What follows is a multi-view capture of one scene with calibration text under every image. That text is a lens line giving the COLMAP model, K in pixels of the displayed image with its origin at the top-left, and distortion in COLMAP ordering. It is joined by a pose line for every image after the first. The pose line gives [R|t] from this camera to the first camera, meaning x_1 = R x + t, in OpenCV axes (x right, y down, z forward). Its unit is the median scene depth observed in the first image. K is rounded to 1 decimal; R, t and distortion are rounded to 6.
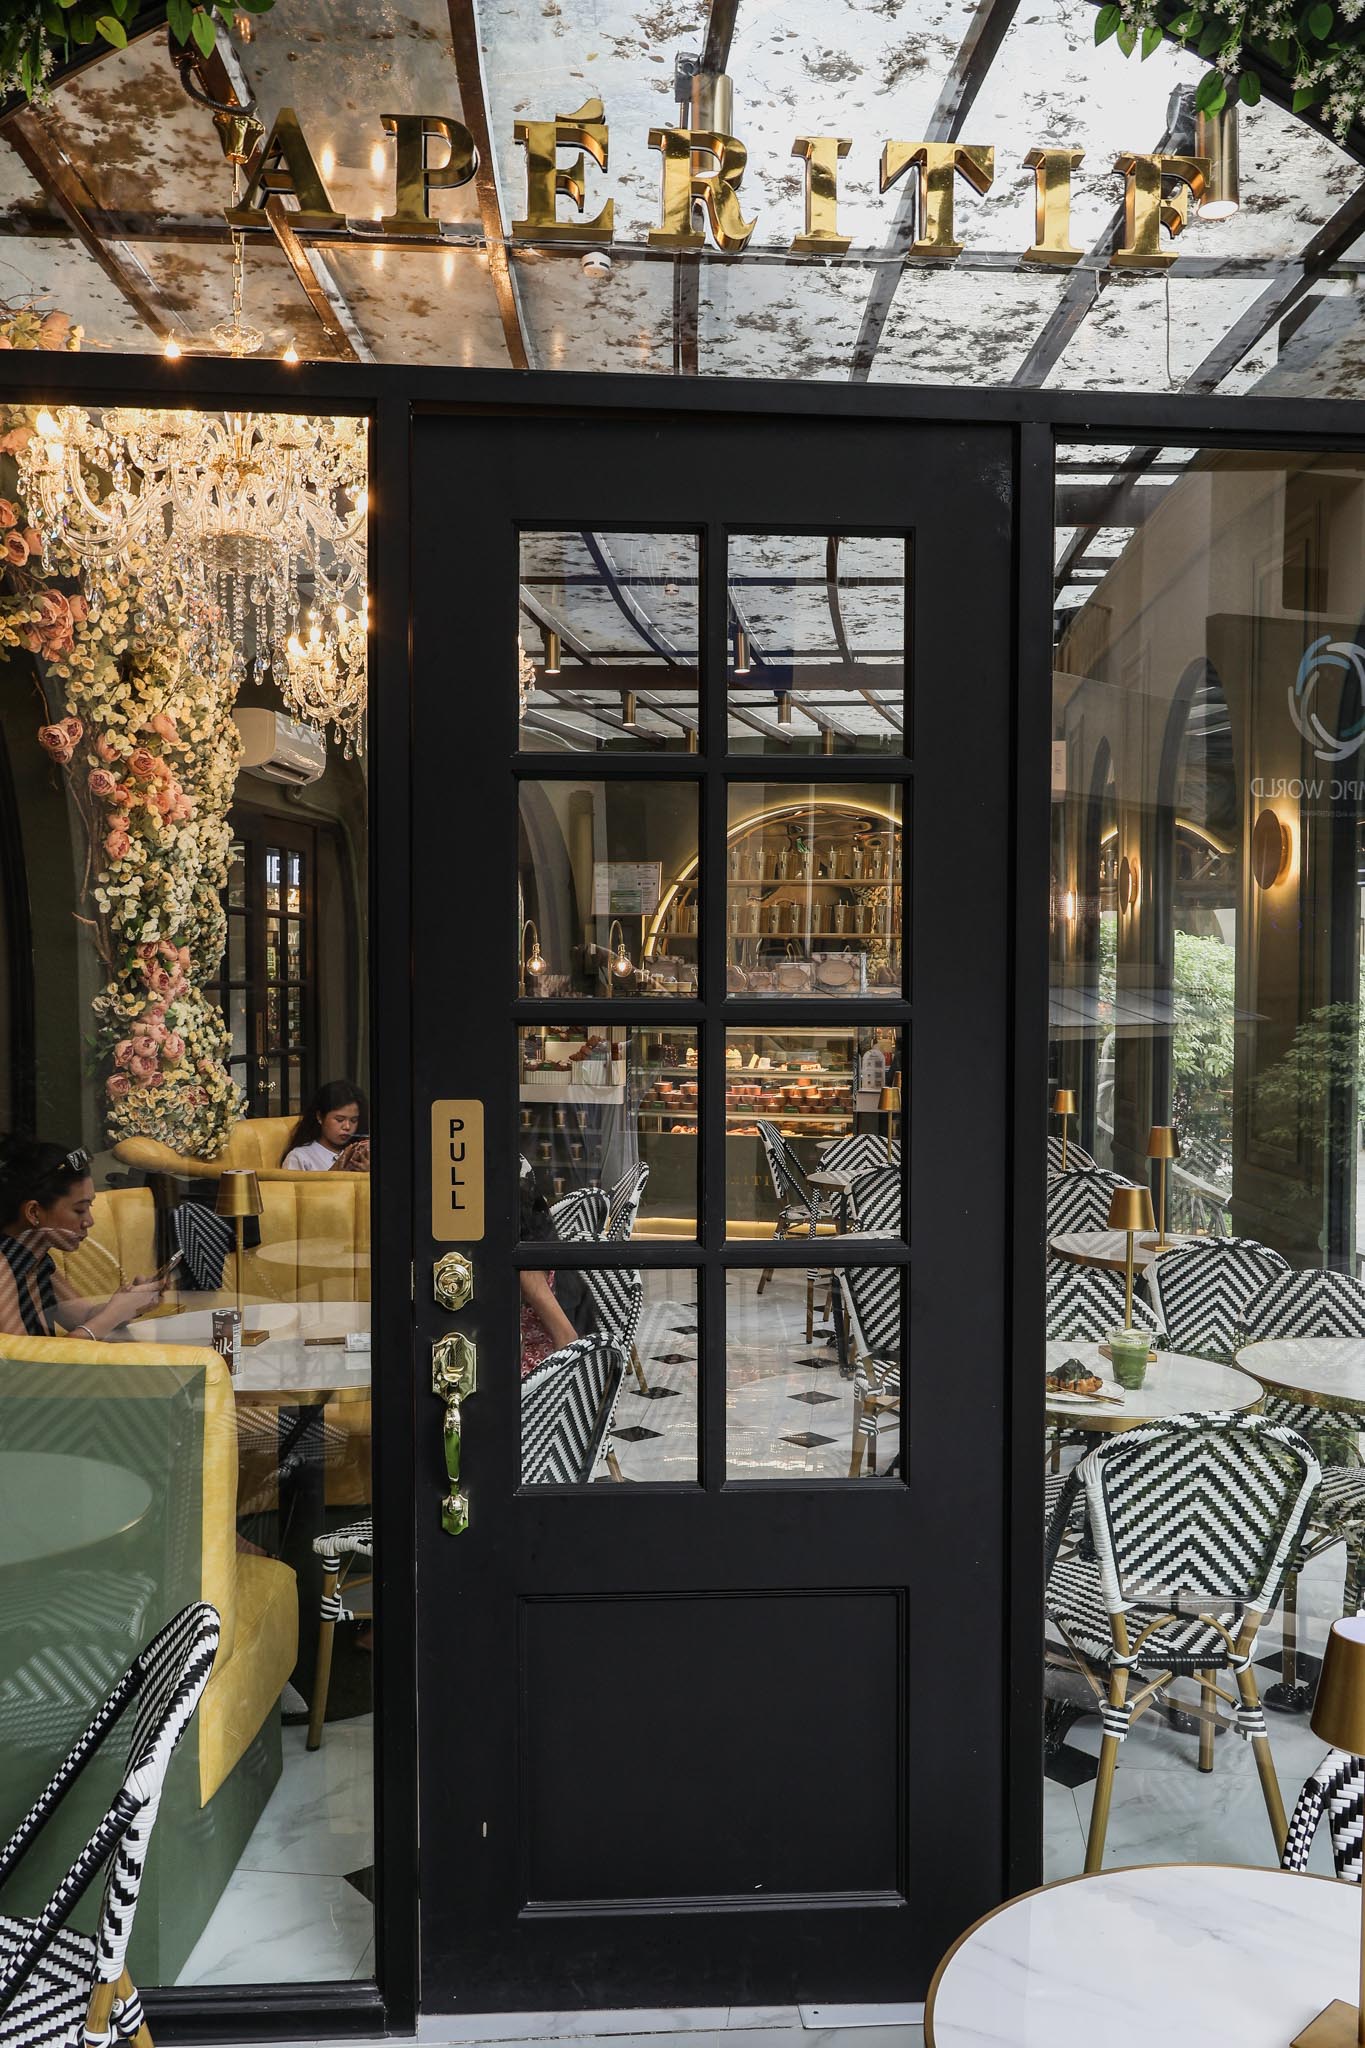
lens RADIAL K [[1750.3, 0, 682.5], [0, 1750.3, 1024.0], [0, 0, 1]] dist [0.015775, 0.000785]
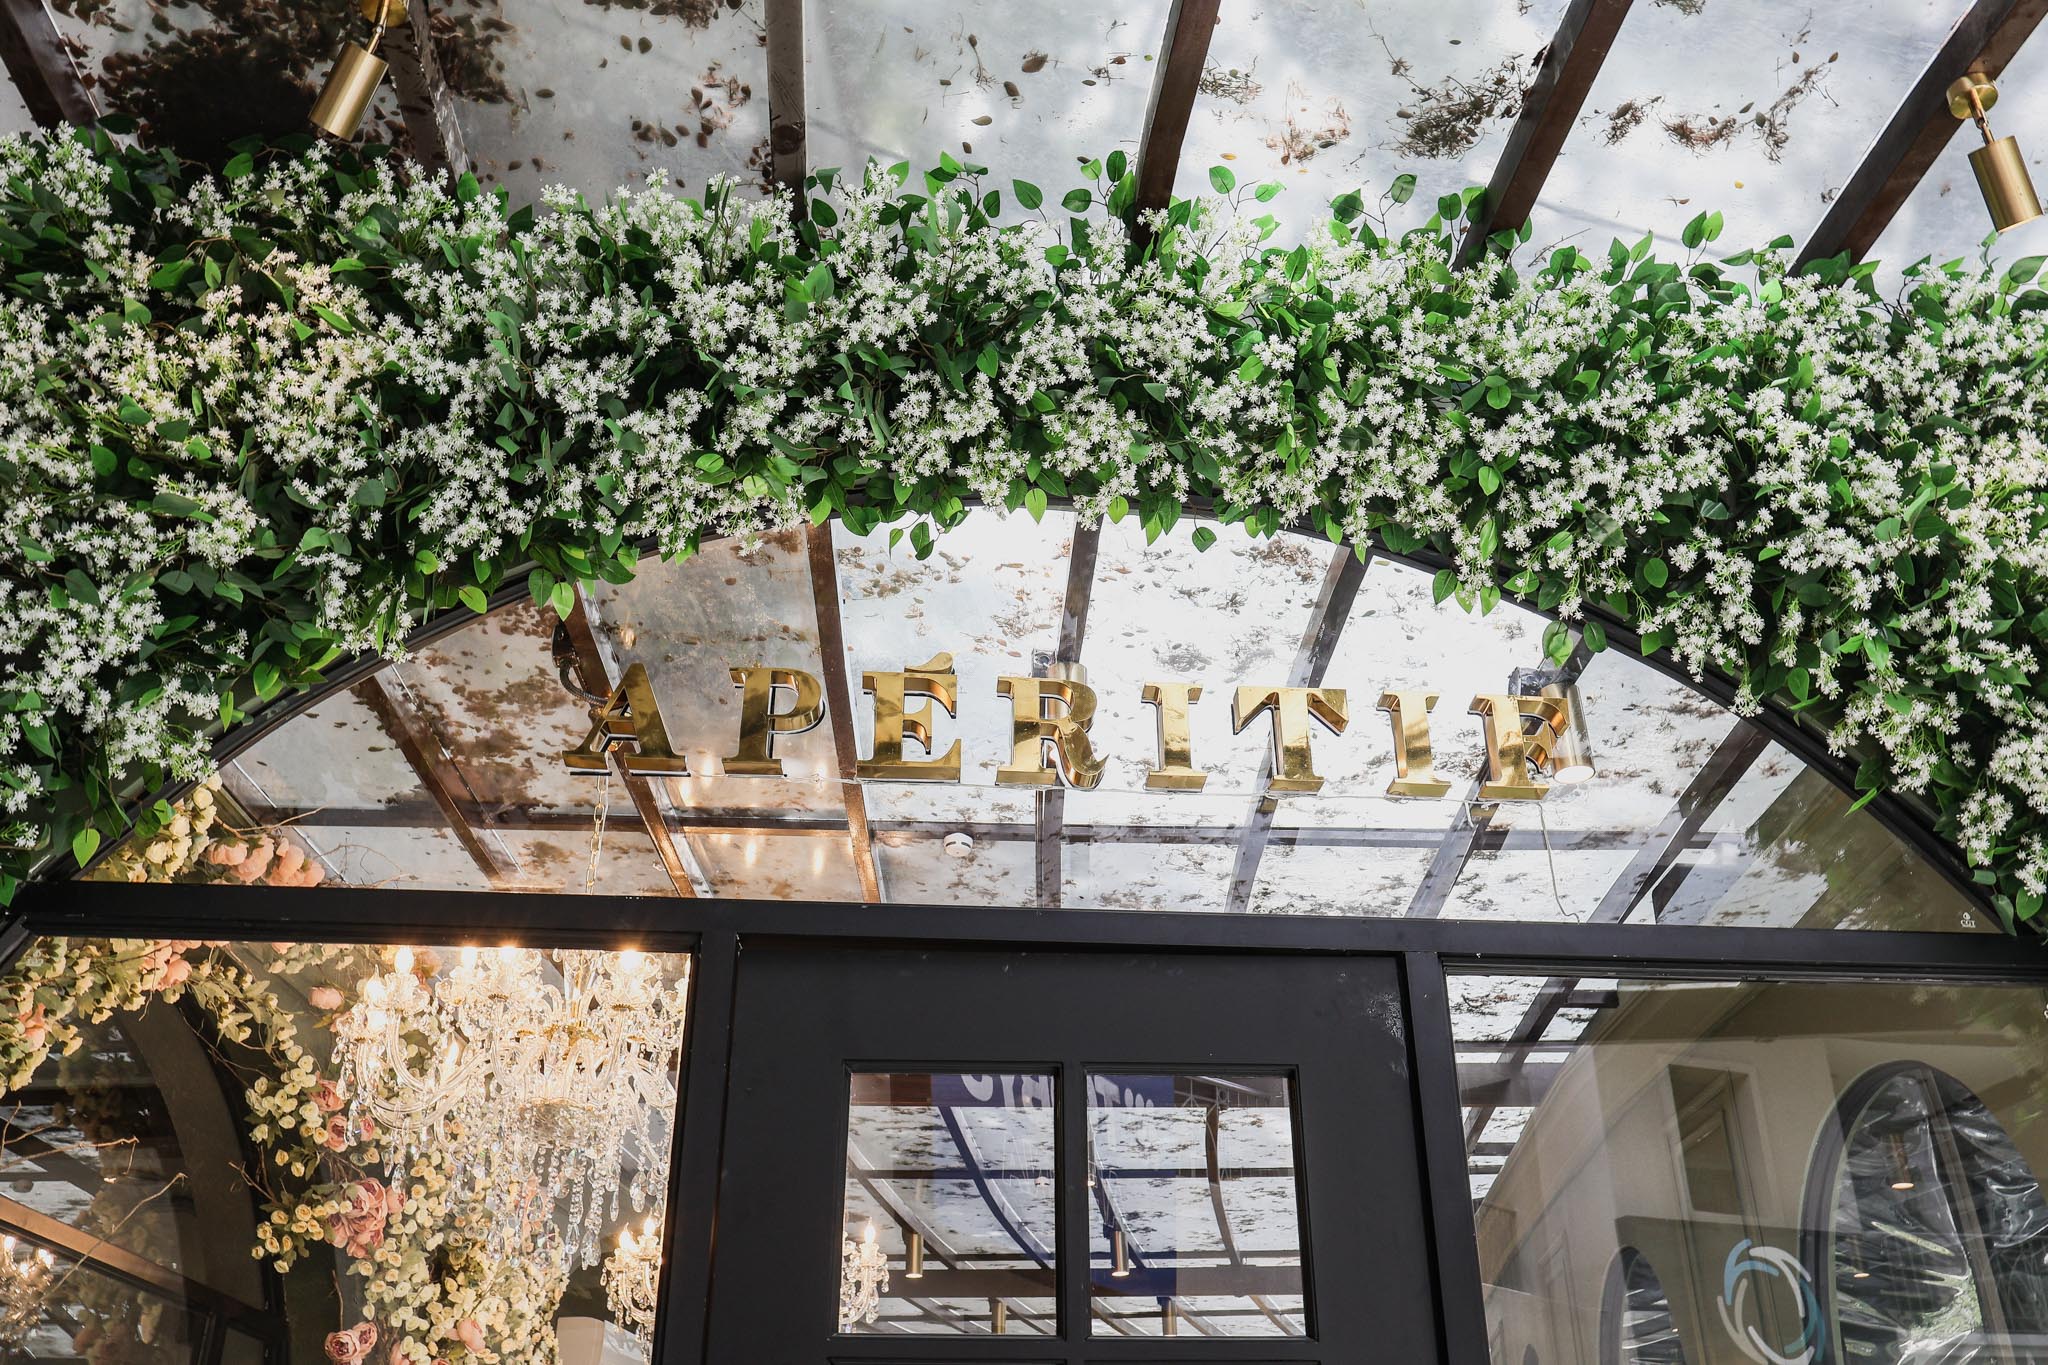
lens RADIAL K [[1772.7, 0, 1018.6], [0, 1772.7, 684.8], [0, 0, 1]] dist [-0.004213, -0.002908]
pose [[0.999670, -0.014713, -0.021048, 0.007241], [0.002049, 0.862700, -0.505712, 0.001770], [0.025599, 0.505502, 0.862446, 0.068809]]
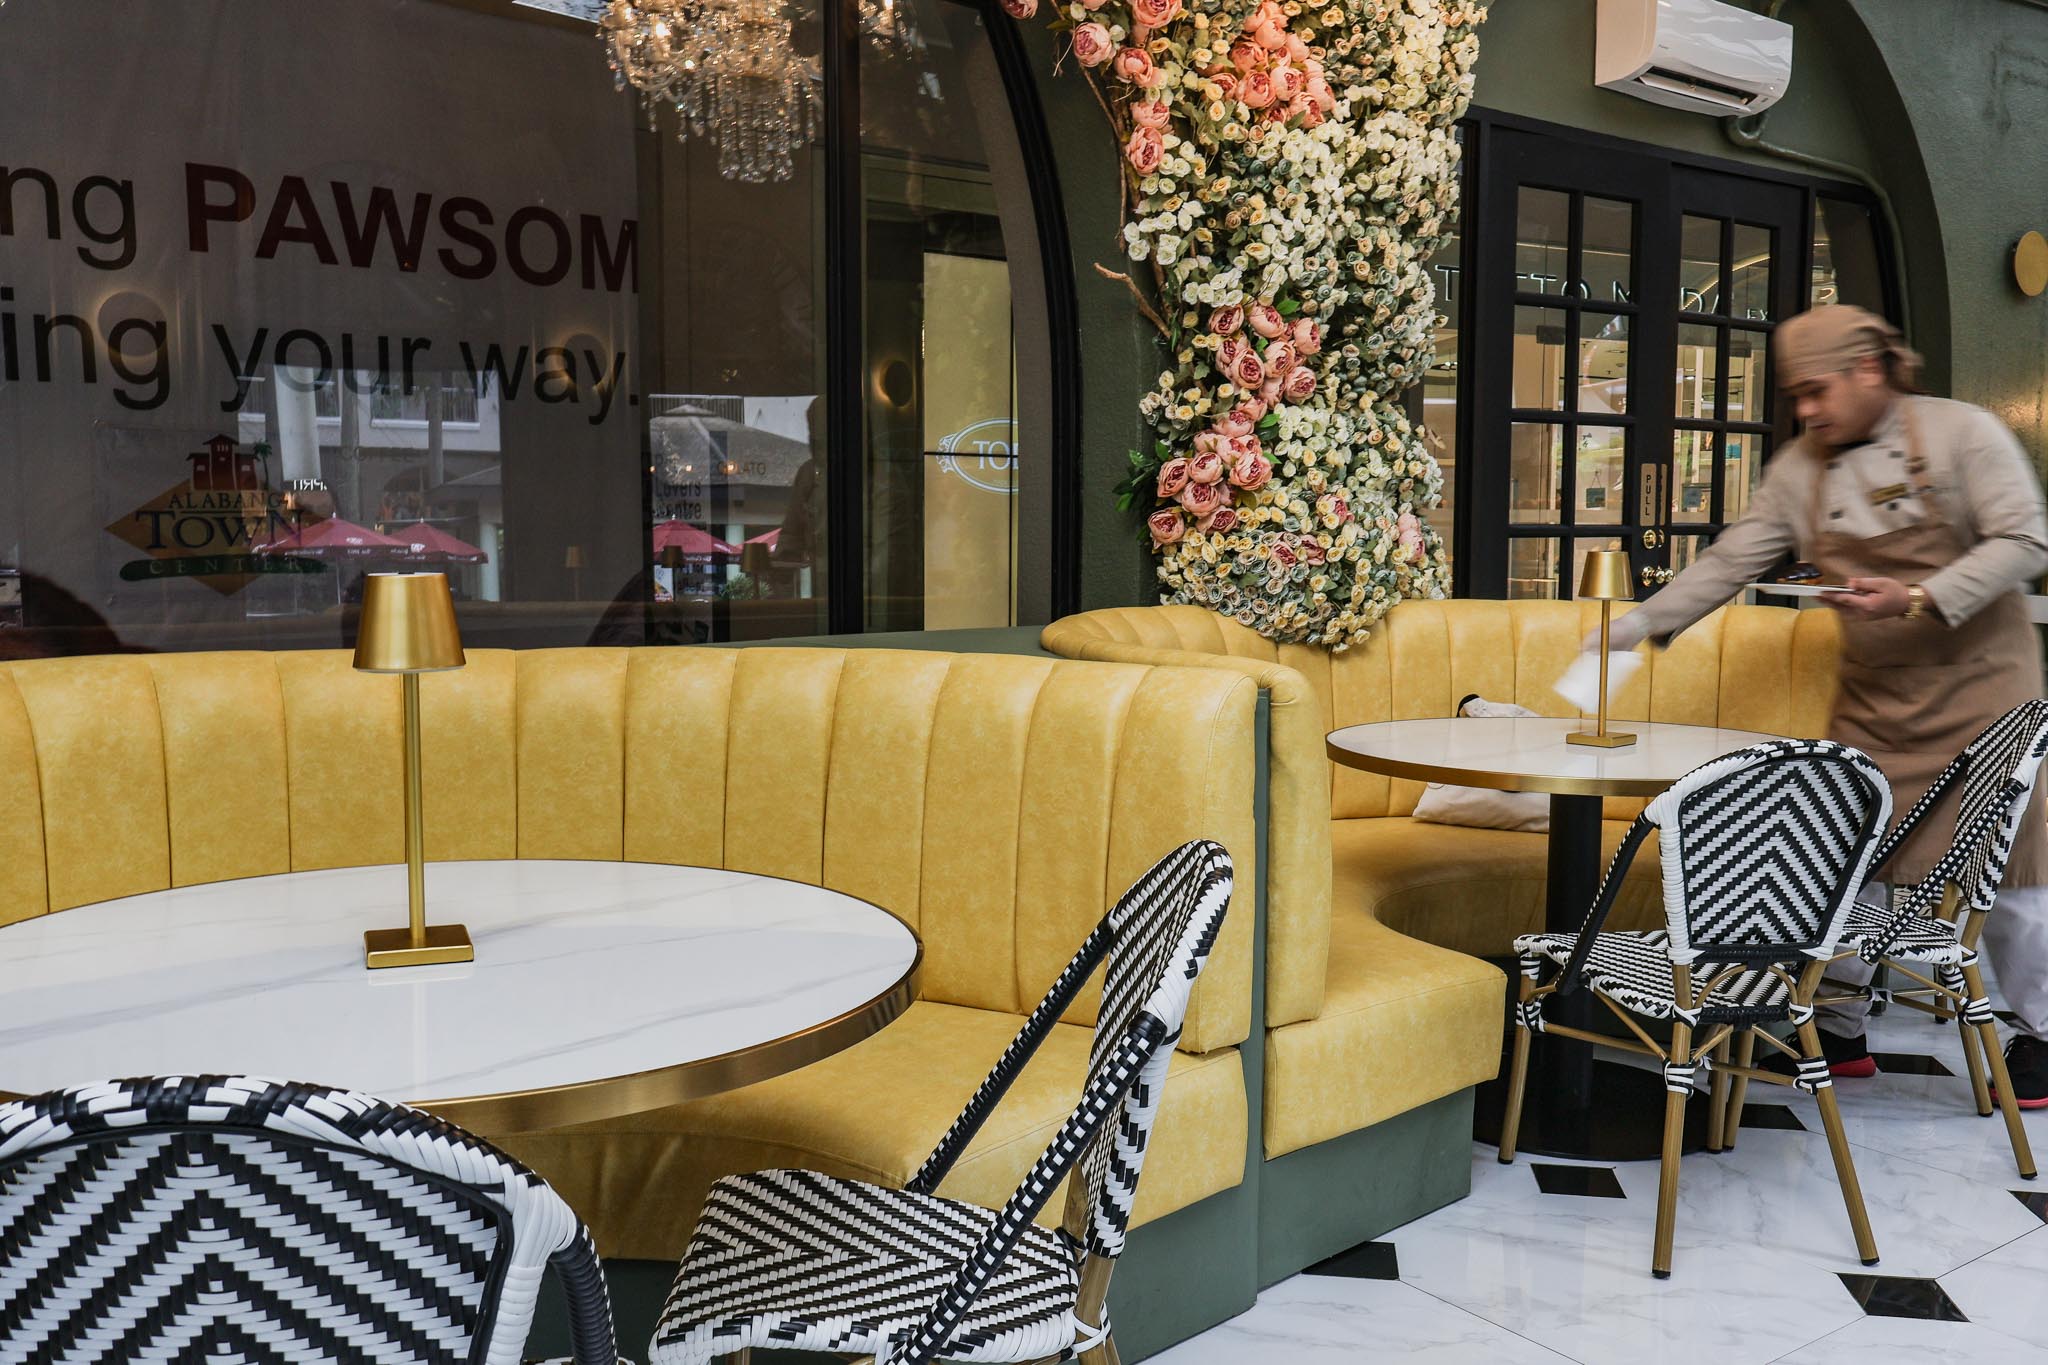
lens RADIAL K [[1772.7, 0, 1018.6], [0, 1772.7, 684.8], [0, 0, 1]] dist [-0.004213, -0.002908]
pose [[0.665723, 0.060727, -0.743724, 0.149332], [-0.021772, 0.997839, 0.061988, 0.057130], [0.745882, -0.025075, 0.665606, 0.540174]]
